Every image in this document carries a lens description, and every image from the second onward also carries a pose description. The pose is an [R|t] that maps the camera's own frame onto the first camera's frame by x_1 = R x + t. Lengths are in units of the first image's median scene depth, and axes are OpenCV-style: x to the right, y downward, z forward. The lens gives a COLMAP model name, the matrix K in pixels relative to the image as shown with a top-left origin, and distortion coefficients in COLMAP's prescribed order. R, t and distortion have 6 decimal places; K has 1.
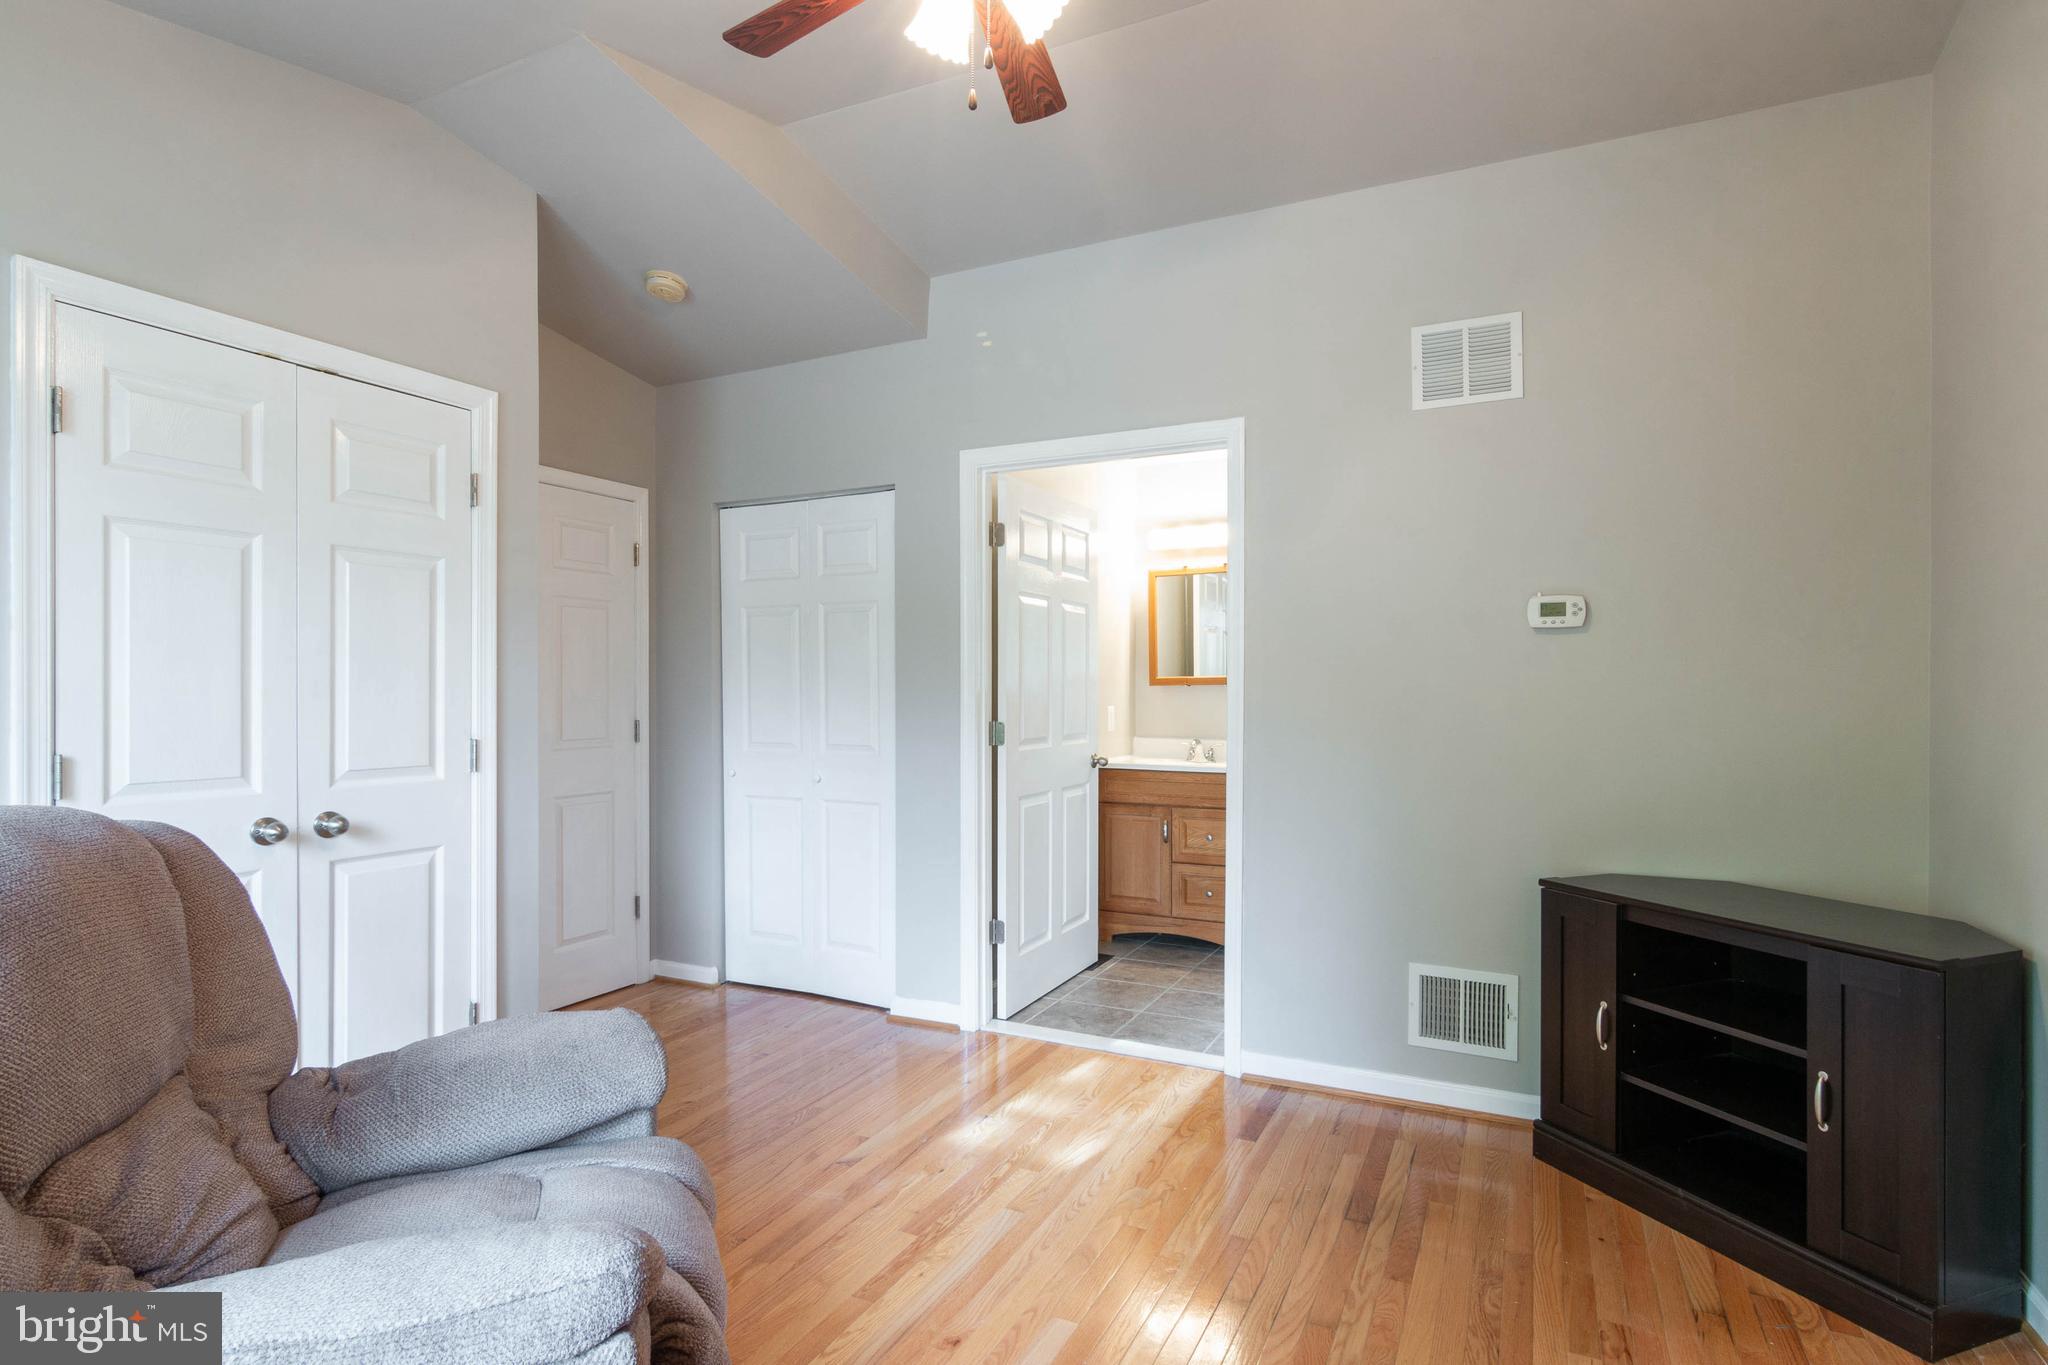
lens RADIAL K [[1033.9, 0, 1045.1], [0, 1033.9, 686.6], [0, 0, 1]] dist [-0.008280, 0.002756]
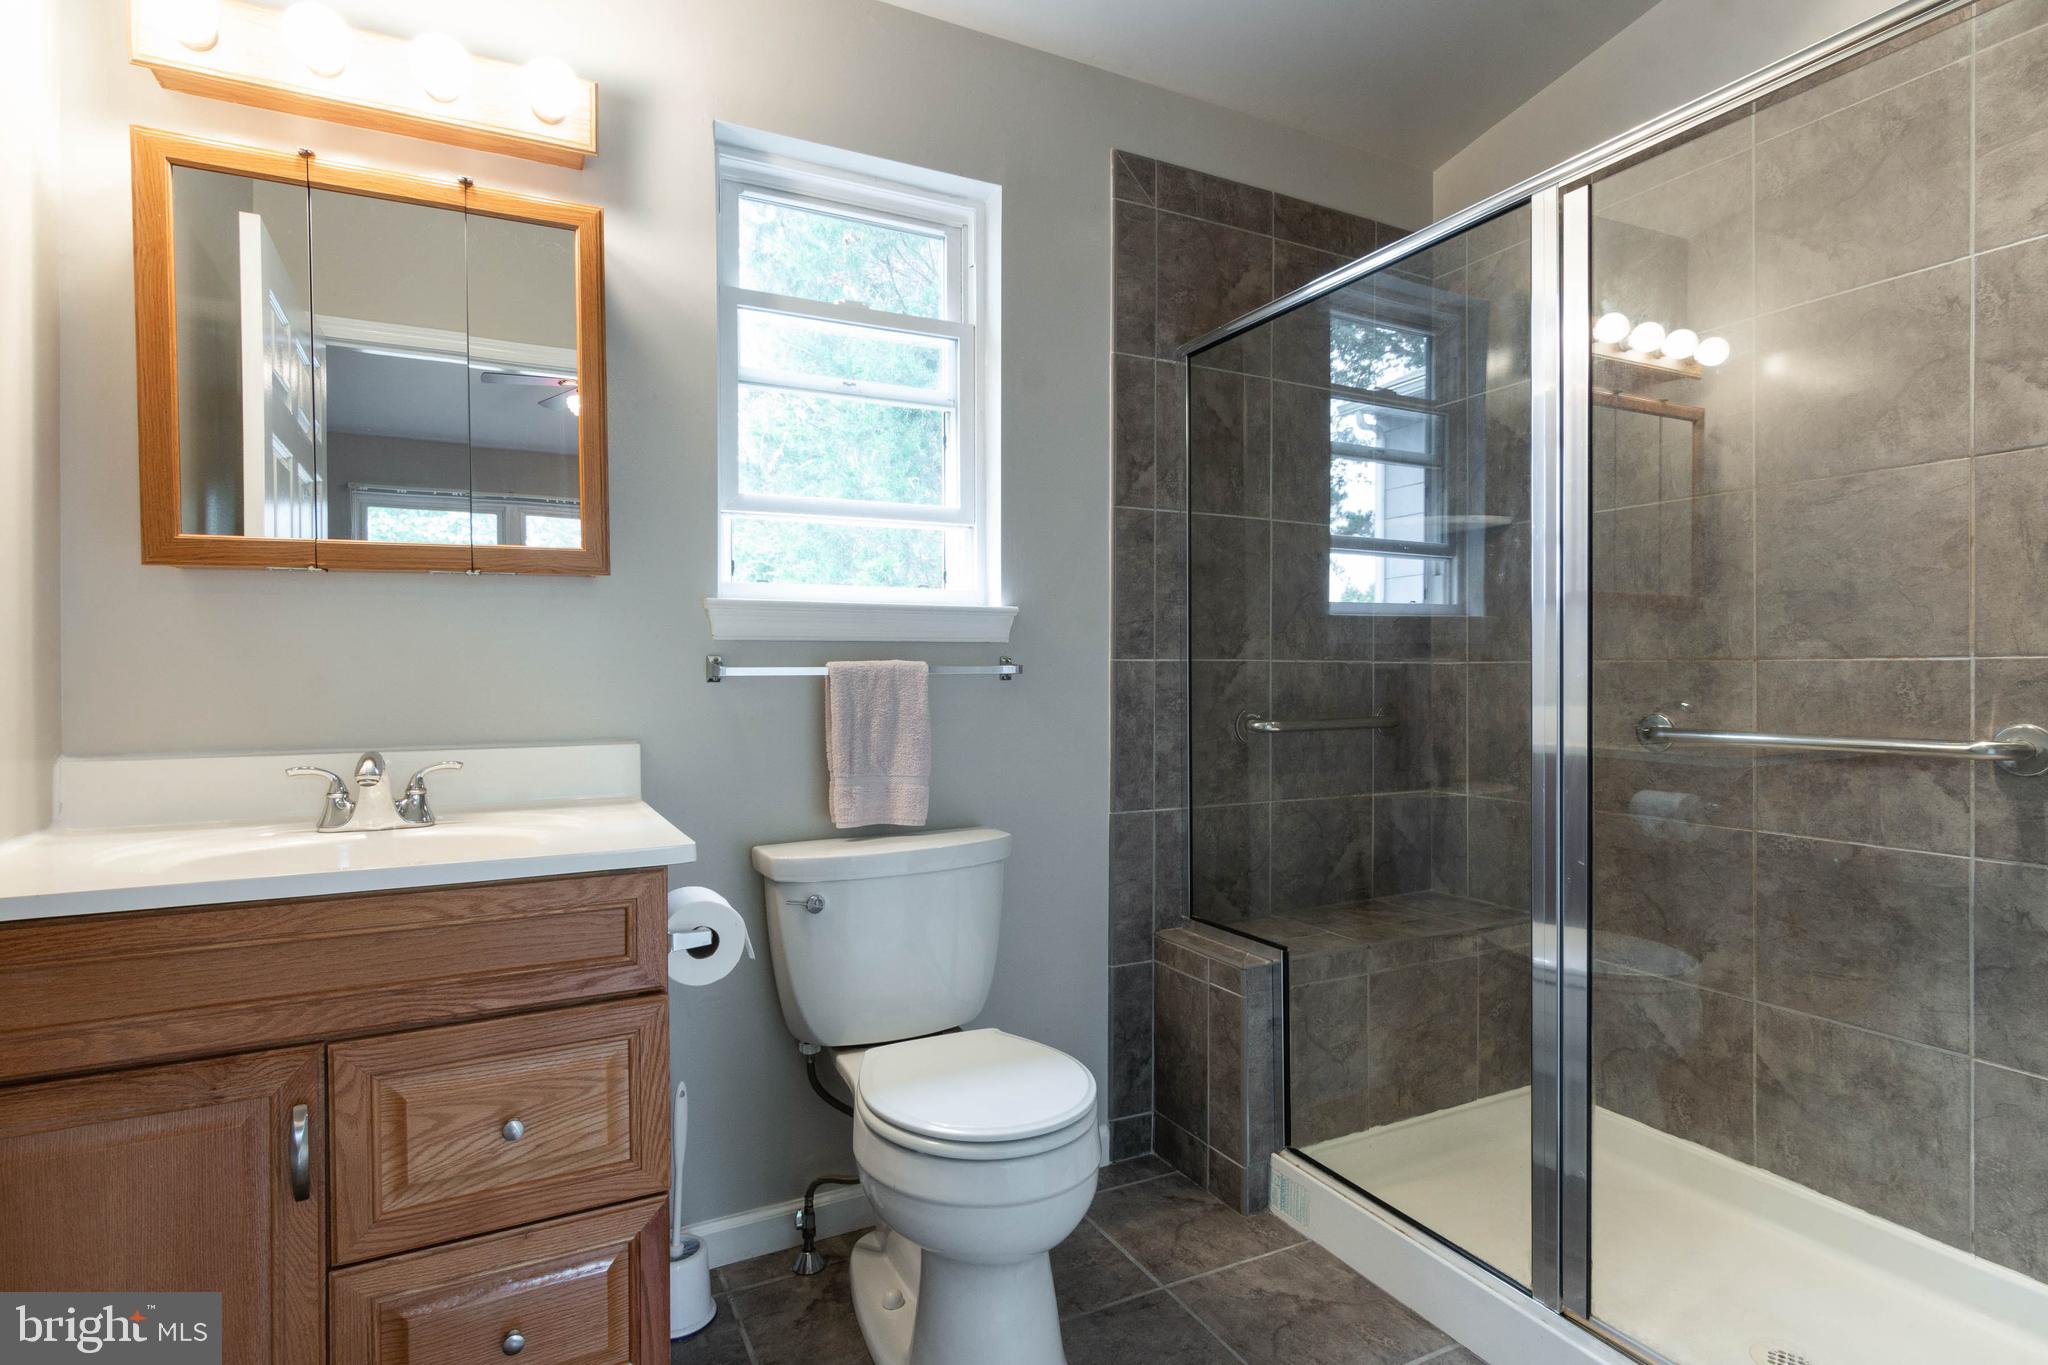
lens RADIAL K [[1033.9, 0, 1023.7], [0, 1033.9, 679.4], [0, 0, 1]] dist [-0.008280, 0.002756]
pose [[0.603764, -0.008789, 0.797115, 0.029137], [0.001034, 0.999947, 0.010243, 0.029257], [-0.797163, -0.005360, 0.603741, 0.721819]]
